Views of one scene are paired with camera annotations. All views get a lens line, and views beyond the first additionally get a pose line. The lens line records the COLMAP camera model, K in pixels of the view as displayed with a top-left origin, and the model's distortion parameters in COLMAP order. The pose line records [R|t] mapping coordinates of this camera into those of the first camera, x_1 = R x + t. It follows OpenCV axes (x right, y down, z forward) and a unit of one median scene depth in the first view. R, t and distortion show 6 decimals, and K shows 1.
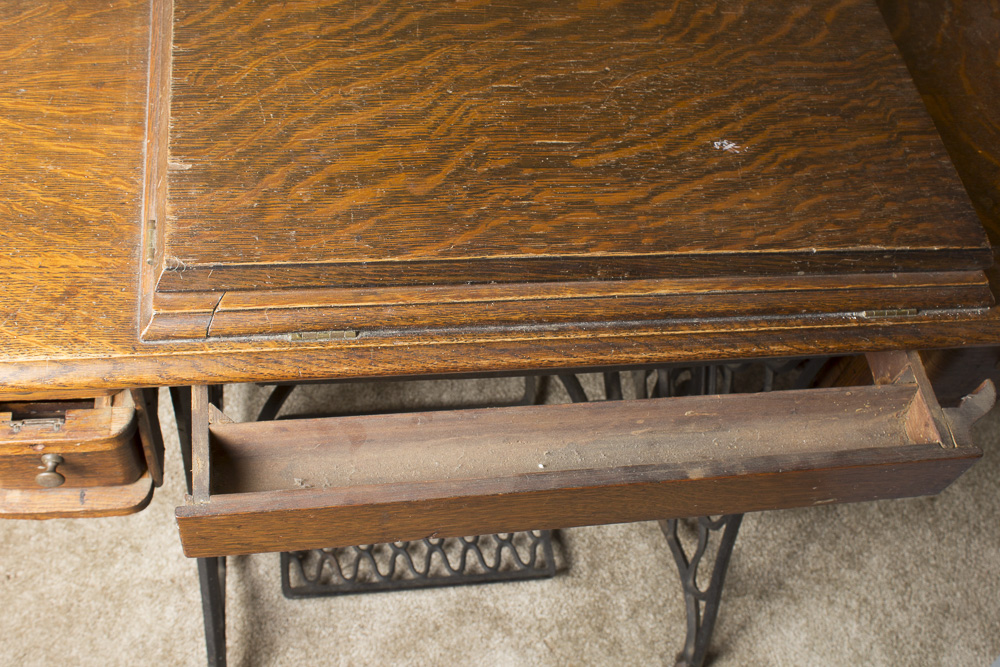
lens RADIAL K [[1119.0, 0, 501.6], [0, 1119.0, 329.1], [0, 0, 1]] dist [-0.070875, 0.000000]
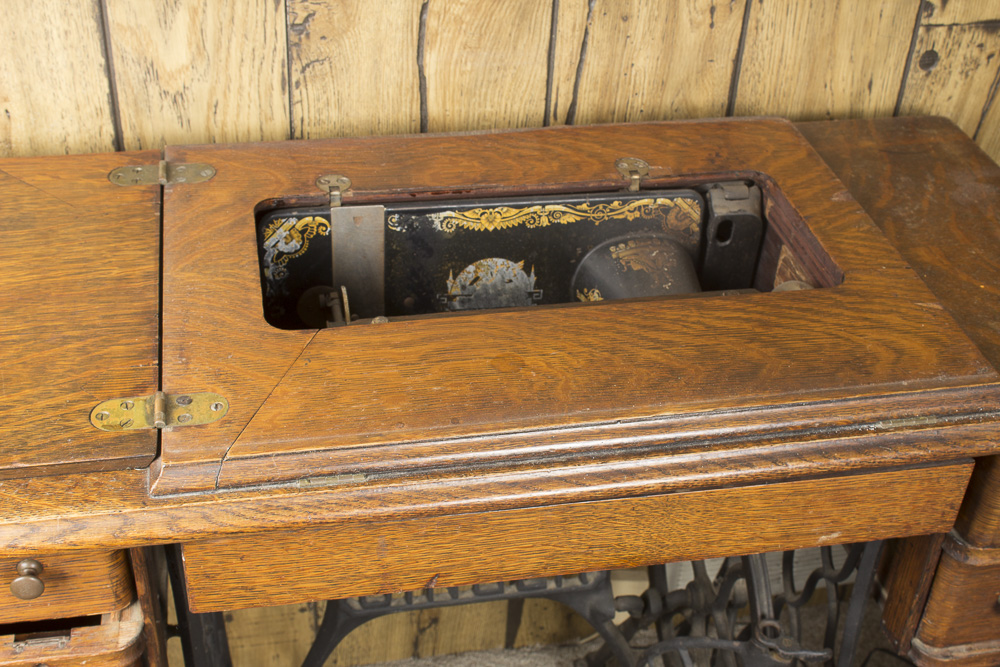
lens RADIAL K [[1317.2, 0, 505.3], [0, 1317.2, 331.5], [0, 0, 1]] dist [-0.042902, 0.000000]
pose [[0.992954, -0.117363, -0.016346, 0.021078], [0.104143, 0.930143, -0.352120, 0.221625], [0.056530, 0.347937, 0.935812, -0.099817]]
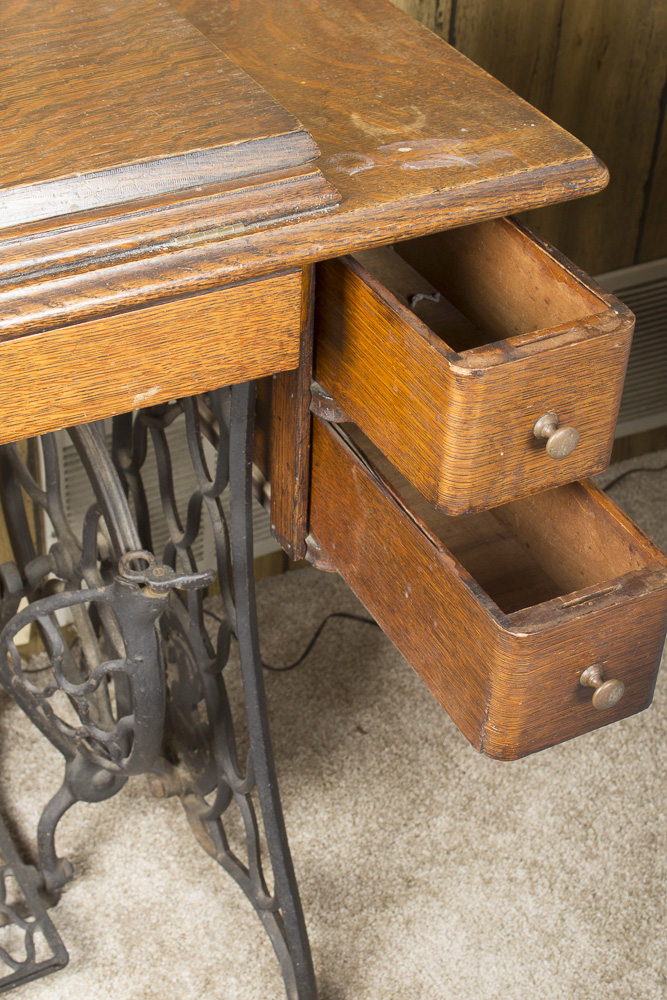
lens RADIAL K [[1712.3, 0, 329.3], [0, 1712.3, 492.5], [0, 0, 1]] dist [-0.008502, 0.000000]
pose [[0.935271, -0.295845, 0.194278, 0.110085], [0.337716, 0.910205, -0.239740, 0.373379], [-0.105906, 0.289833, 0.951200, -0.088827]]
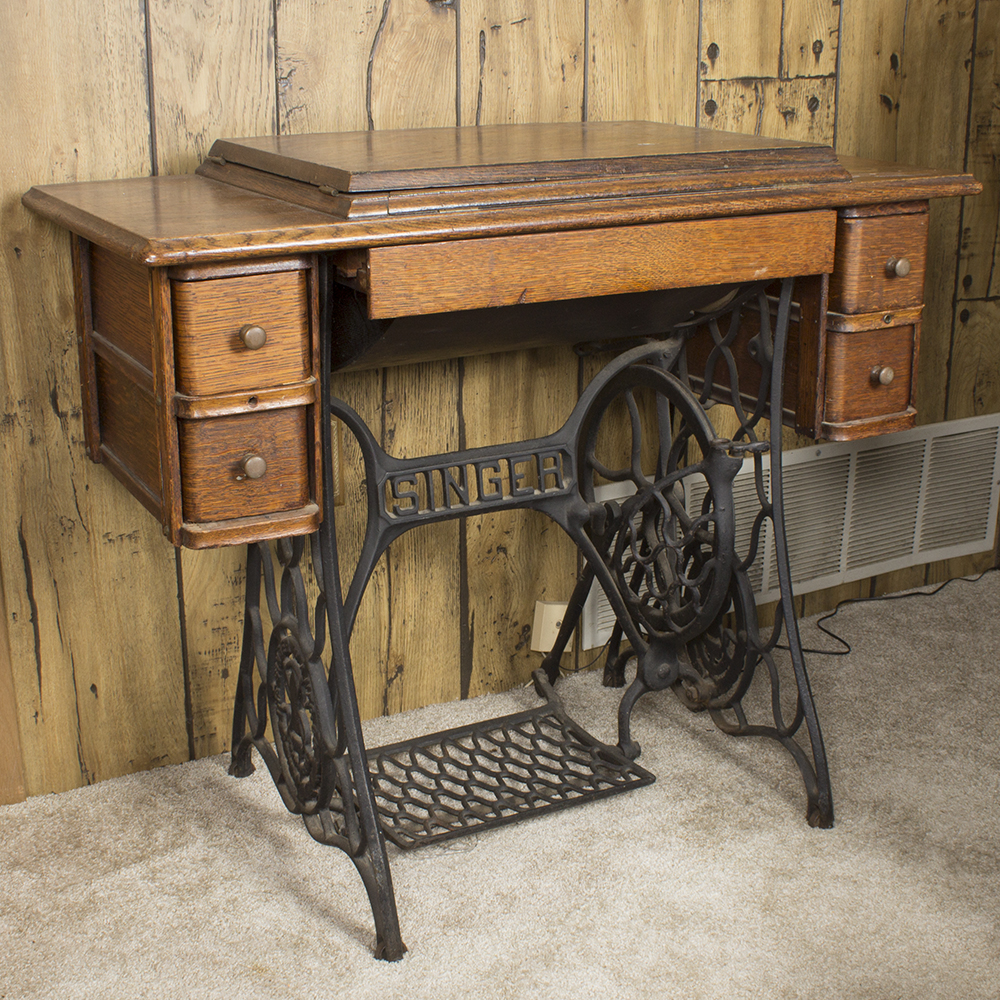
lens RADIAL K [[1563.9, 0, 482.1], [0, 1563.9, 497.7], [0, 0, 1]] dist [-0.138284, 0.000000]
pose [[0.930713, -0.254859, 0.262336, -0.545228], [0.360943, 0.755914, -0.546181, 1.019812], [-0.059104, 0.603026, 0.795529, -0.298415]]
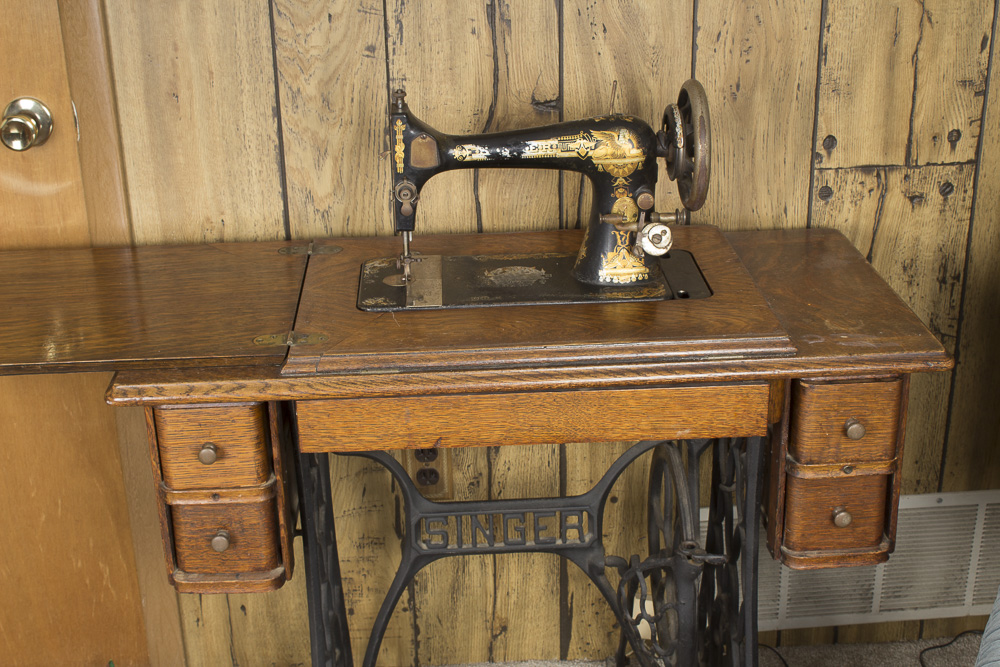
lens RADIAL K [[1362.6, 0, 504.2], [0, 1362.6, 325.7], [0, 0, 1]] dist [-0.053913, 0.000000]
pose [[0.981421, -0.124421, -0.146058, 0.260286], [0.020273, 0.824223, -0.565903, 0.843126], [0.190794, 0.552427, 0.811432, -0.554180]]
